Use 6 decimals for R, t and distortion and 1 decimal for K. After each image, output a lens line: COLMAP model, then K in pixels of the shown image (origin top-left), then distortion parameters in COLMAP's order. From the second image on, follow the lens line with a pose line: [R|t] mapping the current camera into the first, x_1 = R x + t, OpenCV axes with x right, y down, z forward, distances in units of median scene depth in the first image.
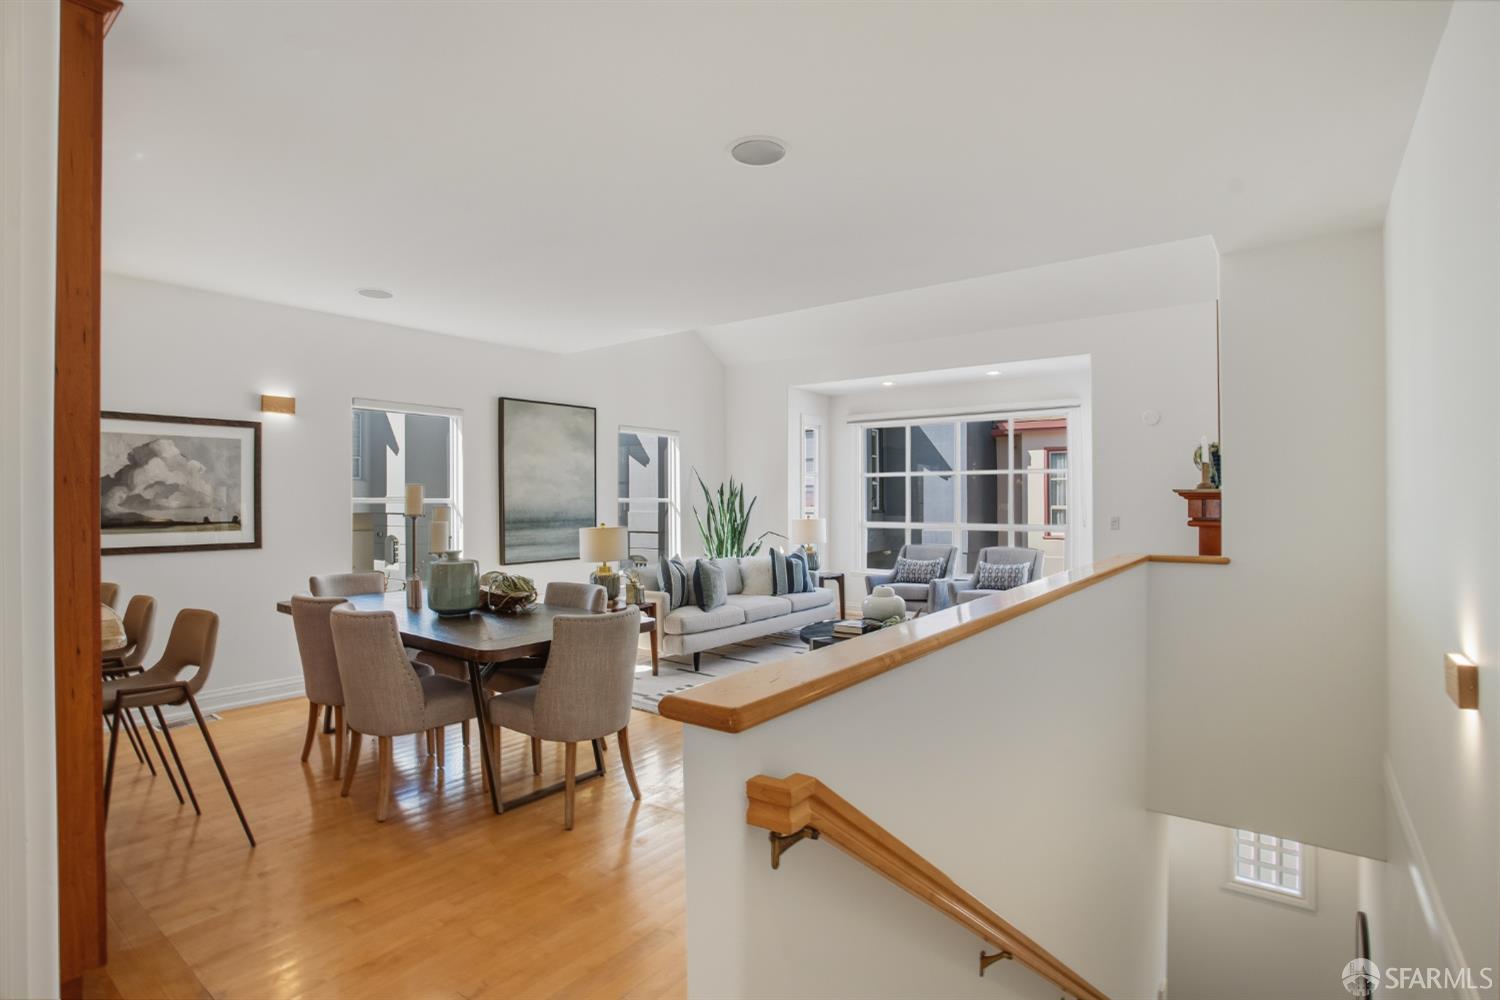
lens RADIAL K [[740.4, 0, 748.2], [0, 740.4, 498.1], [0, 0, 1]] dist [-0.052818, 0.016273]
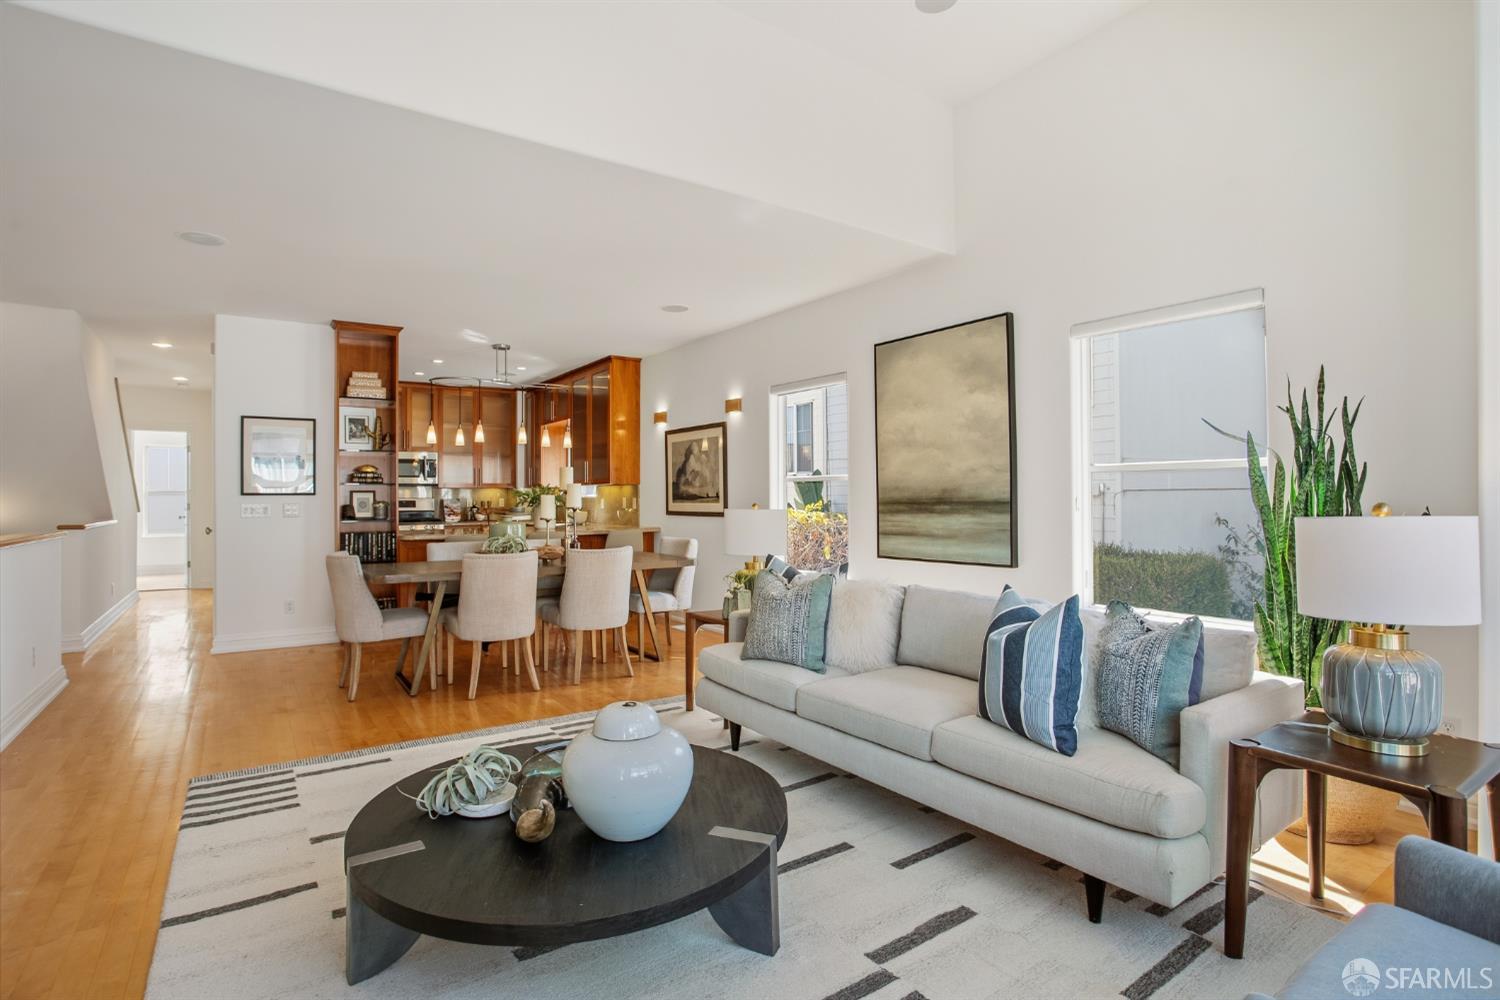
lens RADIAL K [[740.4, 0, 758.4], [0, 740.4, 493.5], [0, 0, 1]] dist [-0.052818, 0.016273]
pose [[-0.300868, 0.001231, -0.953665, 0.430505], [0.012386, 0.999920, -0.002617, 0.022206], [0.953585, -0.012599, -0.300859, 1.057407]]
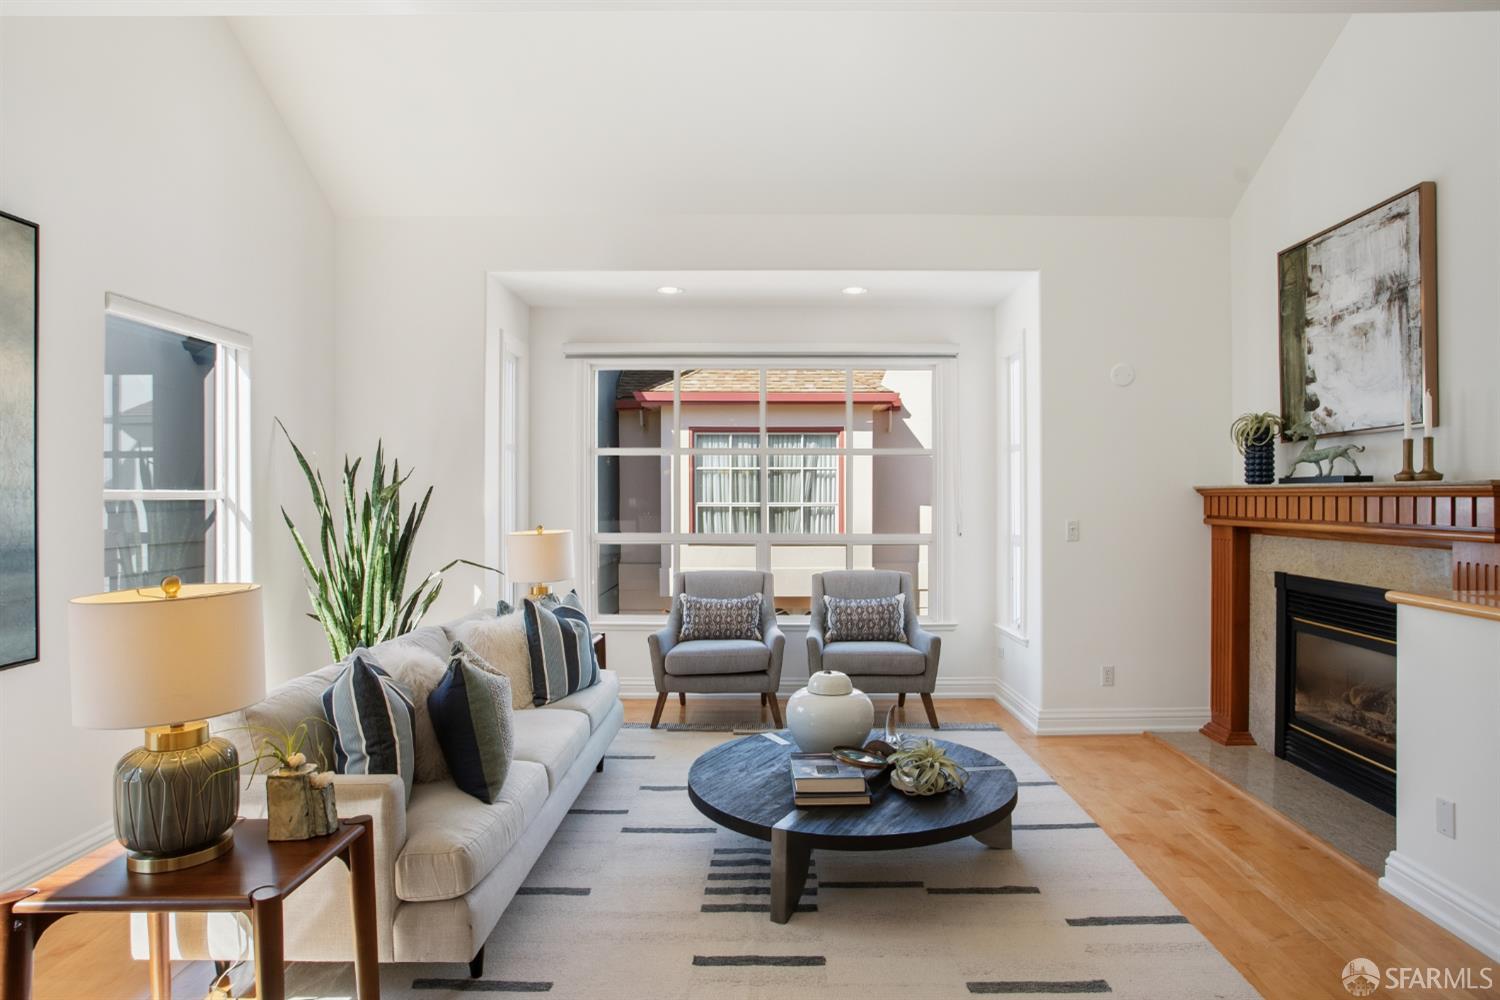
lens RADIAL K [[863.3, 0, 759.7], [0, 863.3, 494.9], [0, 0, 1]] dist [-0.041686, 0.010337]
pose [[0.804205, 0.005370, 0.594327, -0.181244], [-0.008209, 0.999964, 0.002074, 0.000678], [-0.594295, -0.006547, 0.804220, 0.524473]]
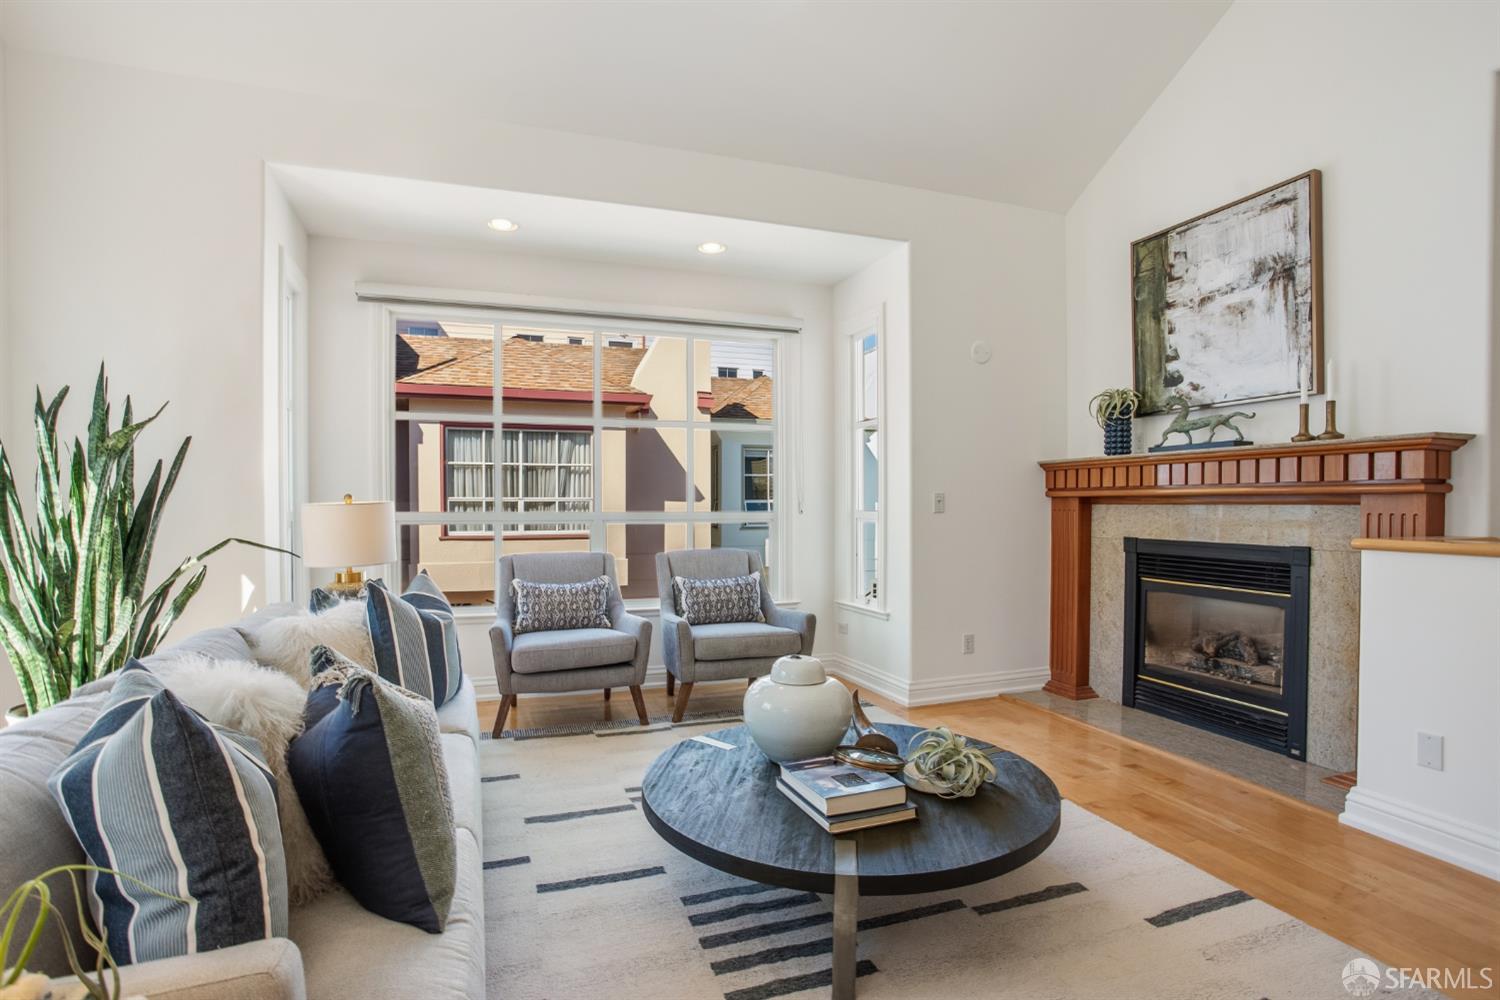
lens RADIAL K [[740.4, 0, 747.2], [0, 740.4, 520.6], [0, 0, 1]] dist [-0.052818, 0.016273]
pose [[0.540385, -0.012266, 0.841328, -0.158969], [-0.011833, 0.999684, 0.022175, 0.033098], [-0.841335, -0.021939, 0.540069, 0.742007]]
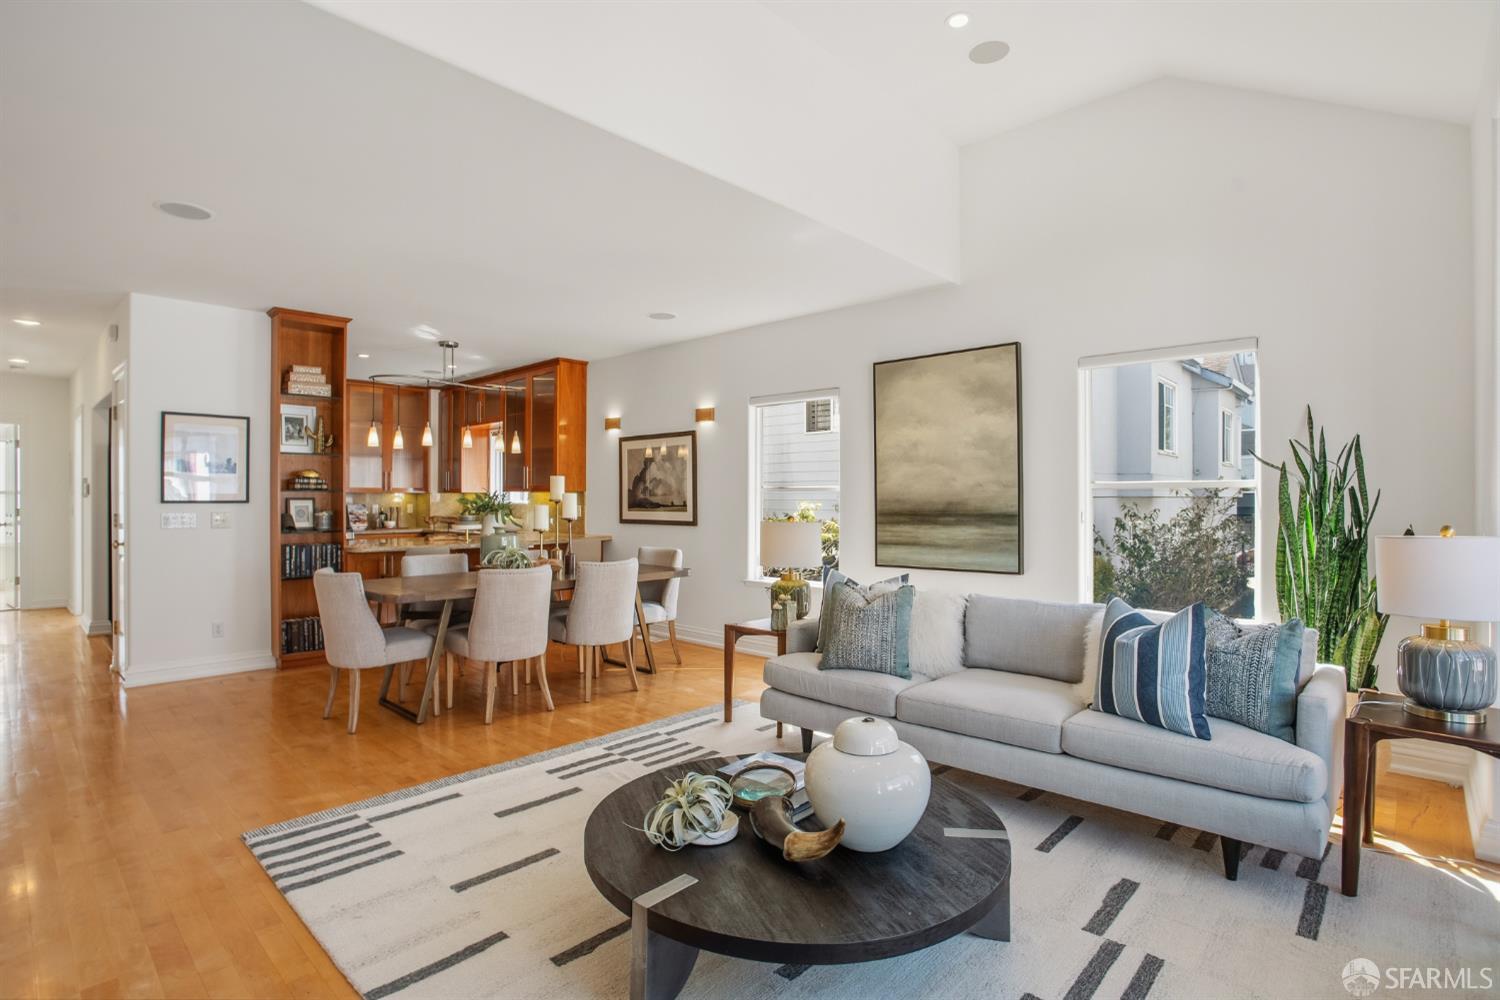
lens RADIAL K [[740.4, 0, 760.6], [0, 740.4, 496.8], [0, 0, 1]] dist [-0.052818, 0.016273]
pose [[-0.092703, 0.001714, -0.995692, 0.475583], [0.006785, 0.999976, 0.001090, 0.011306], [0.995671, -0.006655, -0.092712, 0.898902]]
